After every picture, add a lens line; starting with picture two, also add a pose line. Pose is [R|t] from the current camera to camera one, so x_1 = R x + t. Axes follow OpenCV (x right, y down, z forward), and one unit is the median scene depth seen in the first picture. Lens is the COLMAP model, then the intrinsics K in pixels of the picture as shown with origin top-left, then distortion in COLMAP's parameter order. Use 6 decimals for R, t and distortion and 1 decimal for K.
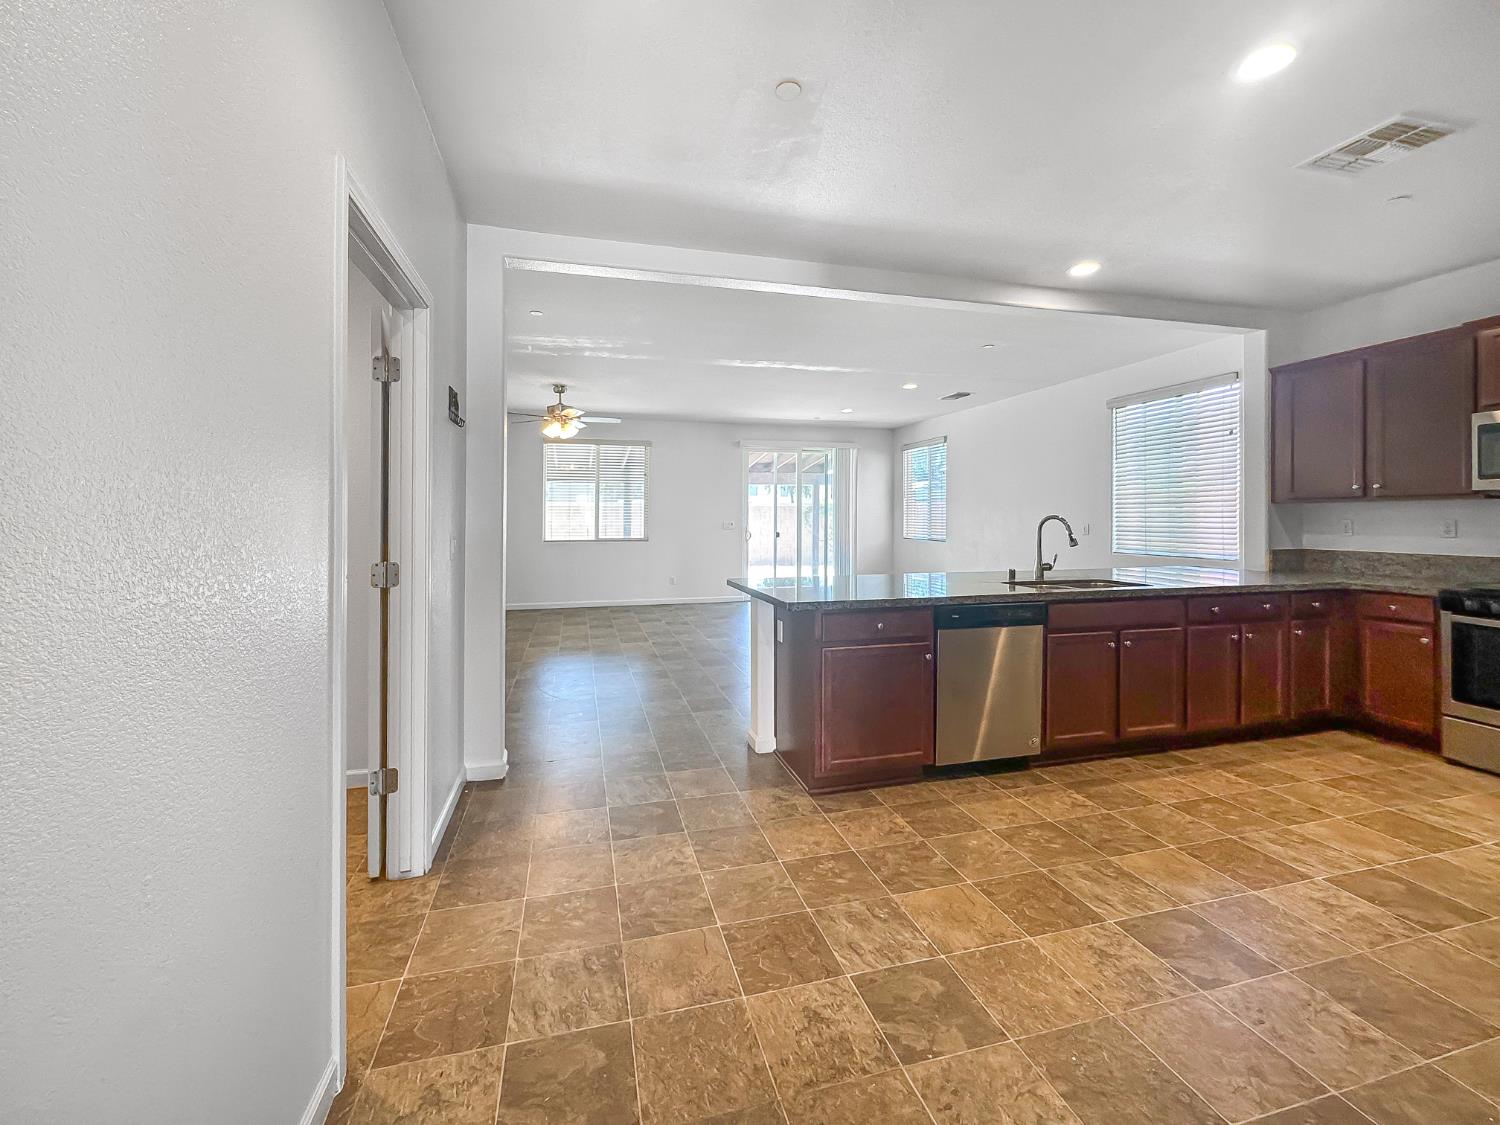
lens RADIAL K [[620.4, 0, 723.1], [0, 620.4, 515.8], [0, 0, 1]] dist [-0.006246, 0.000123]
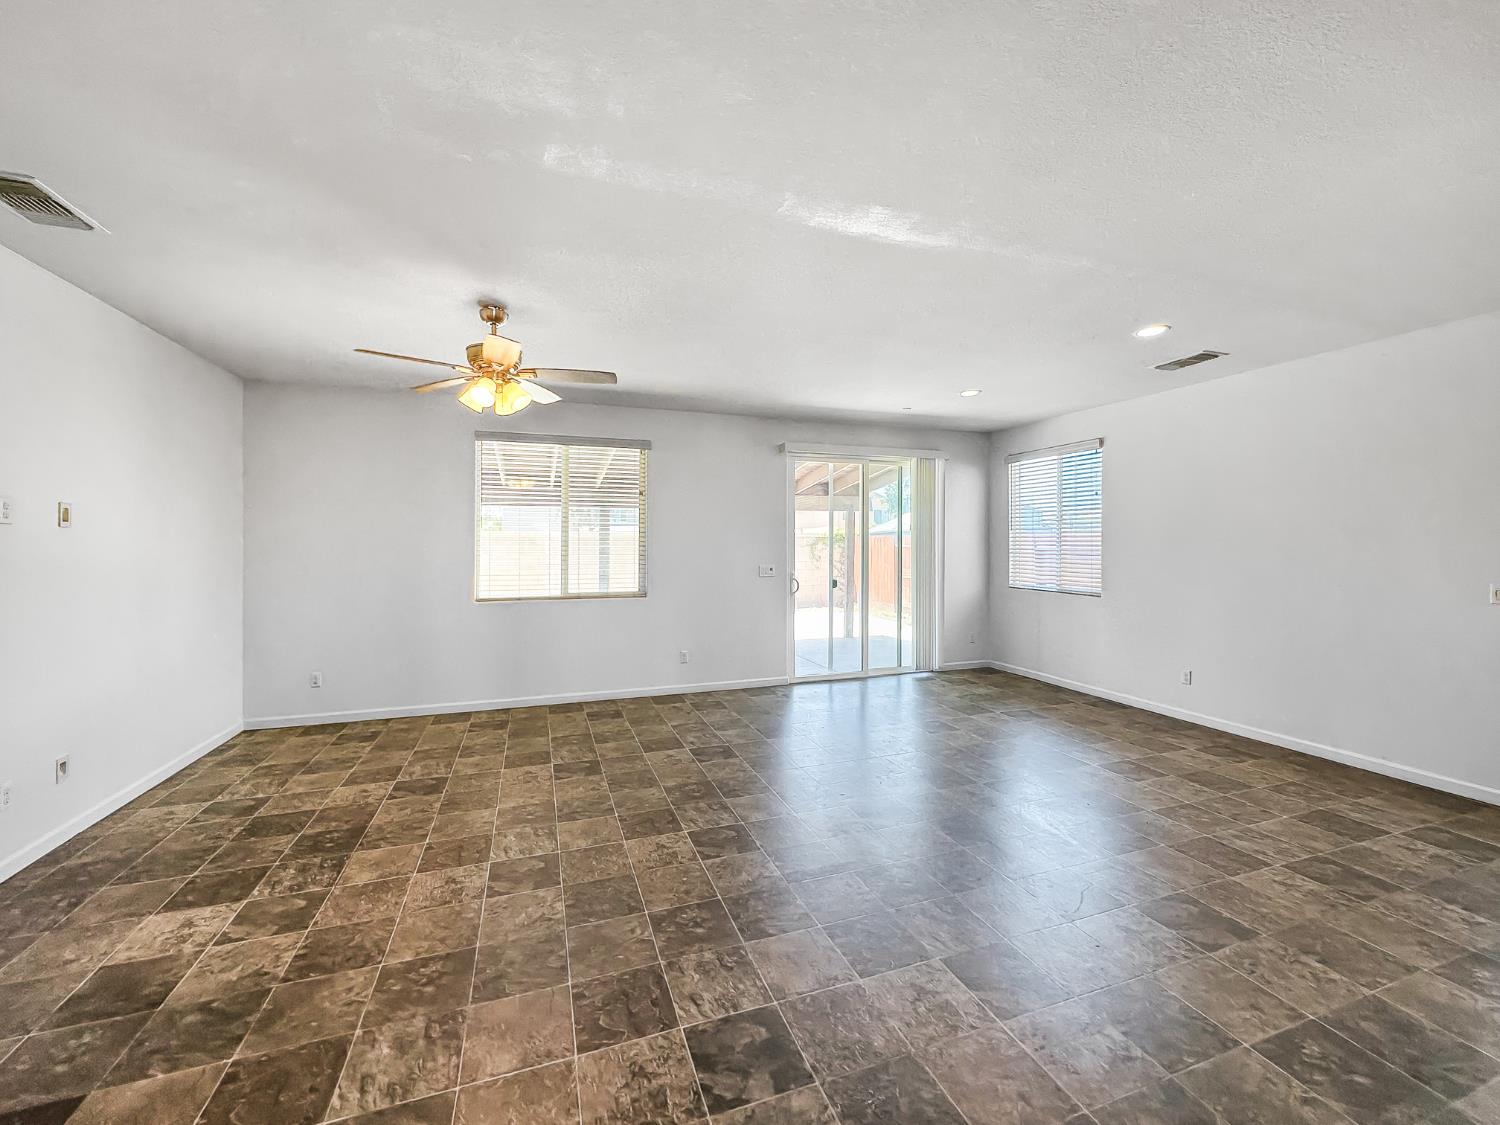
lens RADIAL K [[620.4, 0, 743.4], [0, 620.4, 546.6], [0, 0, 1]] dist [-0.006246, 0.000123]
pose [[0.995744, -0.000271, 0.092163, -0.078845], [-0.000289, 0.999982, 0.006063, -0.014750], [-0.092163, -0.006063, 0.995725, 0.348847]]
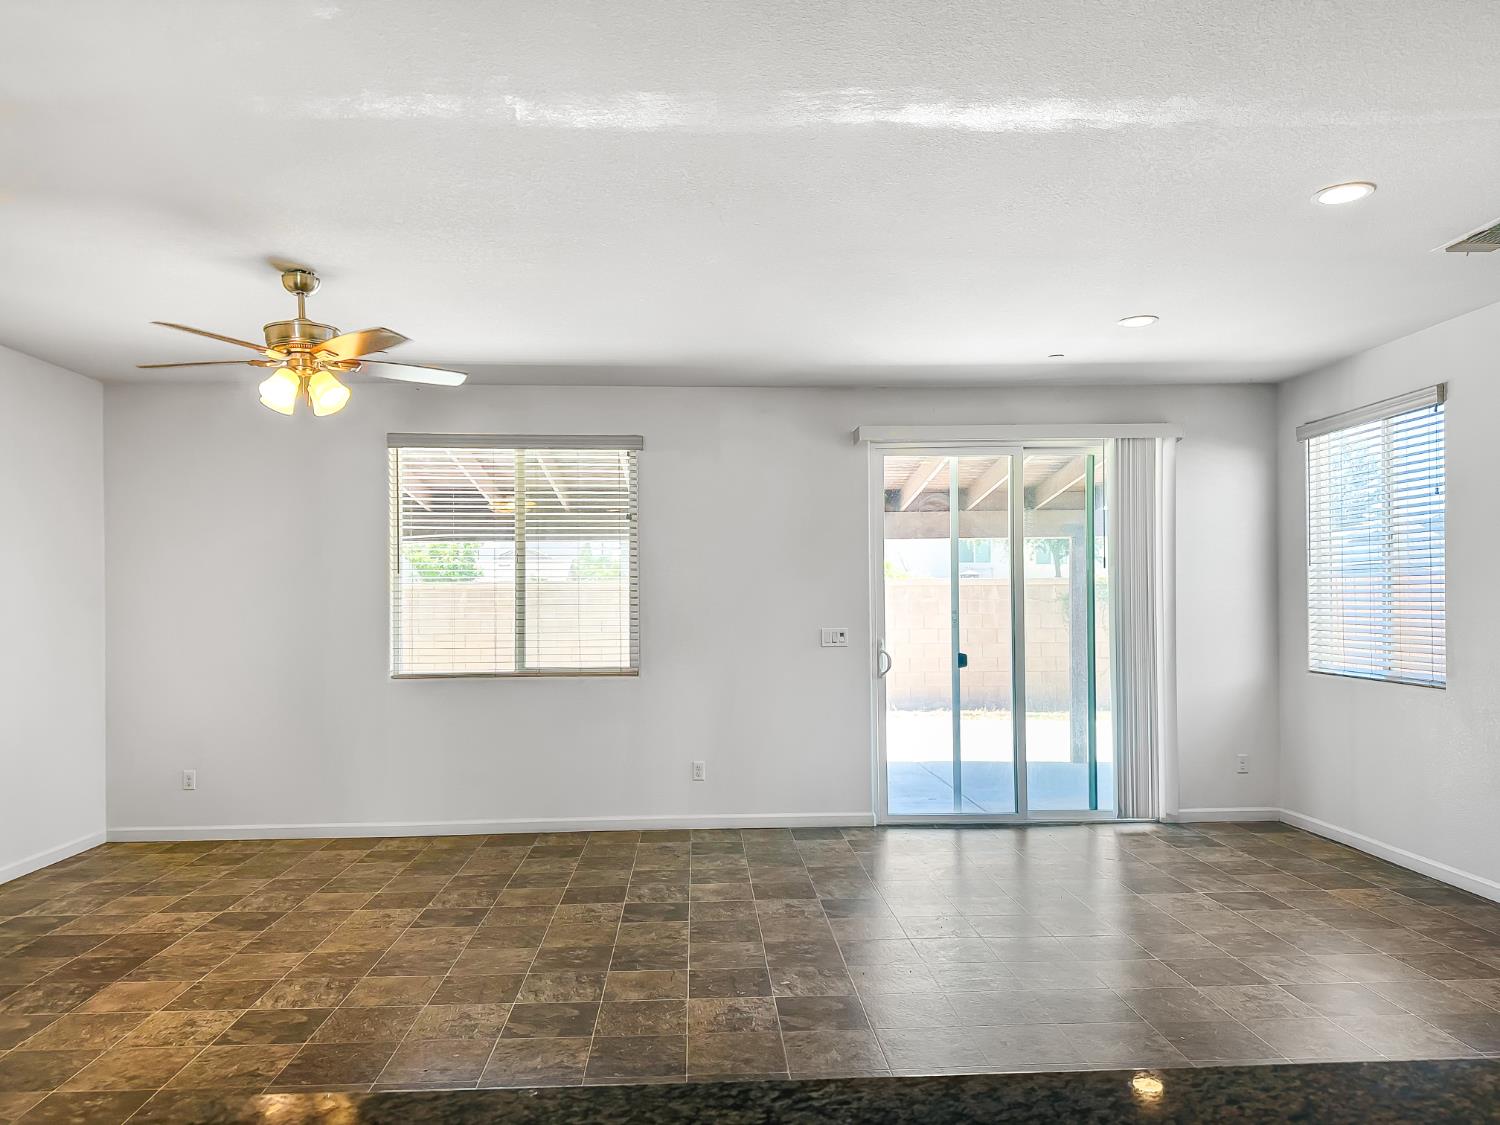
lens RADIAL K [[1073.5, 0, 714.3], [0, 1073.5, 593.8], [0, 0, 1]] dist [0.035220, -0.040285]
pose [[0.978735, -0.007325, -0.204999, 0.077870], [0.005888, 0.999954, -0.007618, -0.008260], [0.205046, 0.006249, 0.978732, 0.303326]]
